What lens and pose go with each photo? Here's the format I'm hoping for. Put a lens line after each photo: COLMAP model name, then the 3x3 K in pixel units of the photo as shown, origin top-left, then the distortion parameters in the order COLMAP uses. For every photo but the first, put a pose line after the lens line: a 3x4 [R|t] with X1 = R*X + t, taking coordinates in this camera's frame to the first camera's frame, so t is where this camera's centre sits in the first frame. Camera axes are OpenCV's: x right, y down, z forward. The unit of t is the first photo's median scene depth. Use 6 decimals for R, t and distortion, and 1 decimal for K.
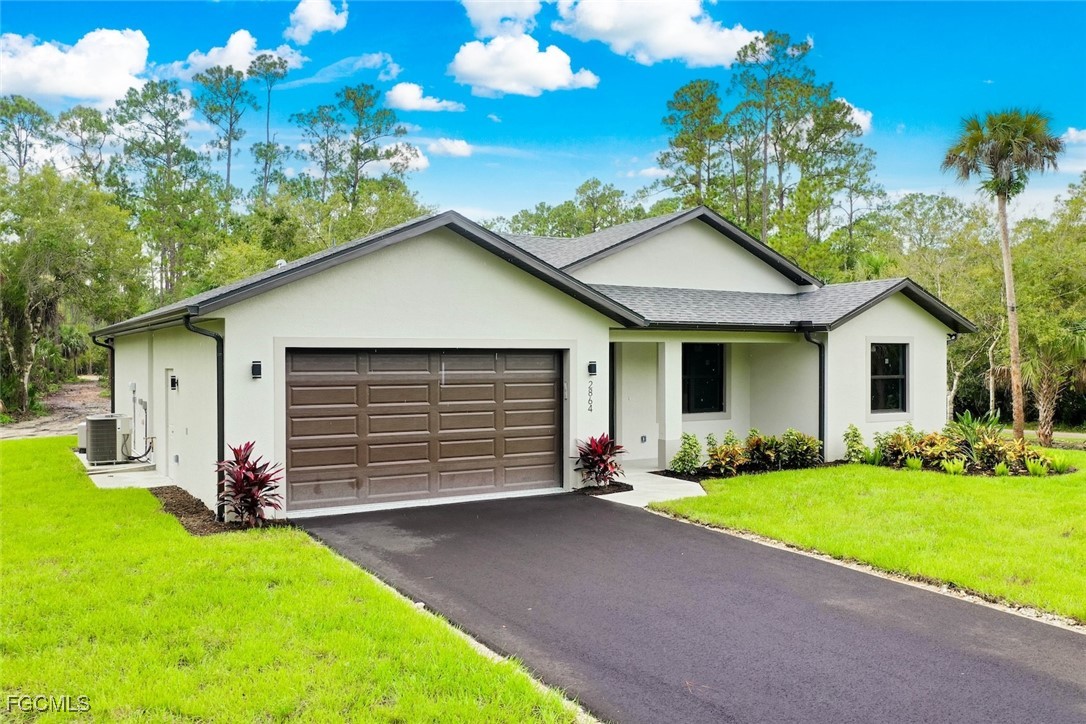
lens RADIAL K [[899.5, 0, 543.0], [0, 899.5, 362.0], [0, 0, 1]] dist [-0.004373, -0.003925]
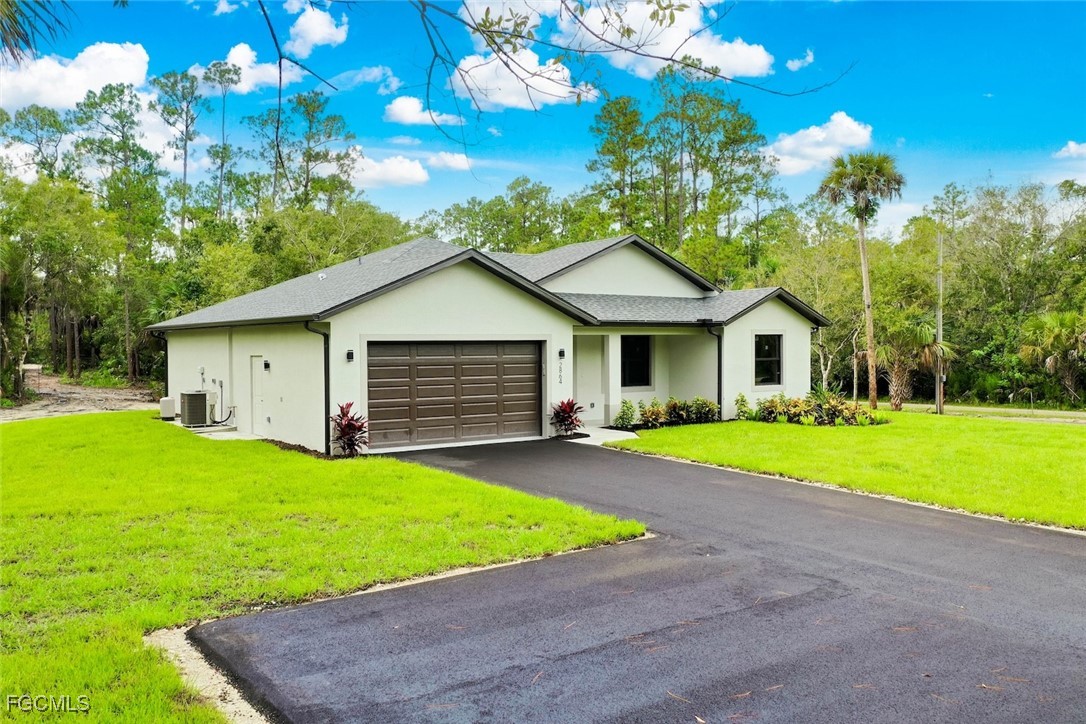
lens RADIAL K [[899.5, 0, 543.0], [0, 899.5, 362.0], [0, 0, 1]] dist [-0.004373, -0.003925]
pose [[0.996125, -0.006011, 0.087740, -0.076088], [0.004685, 0.999872, 0.015317, -0.001468], [-0.087821, -0.014846, 0.996026, -0.326824]]
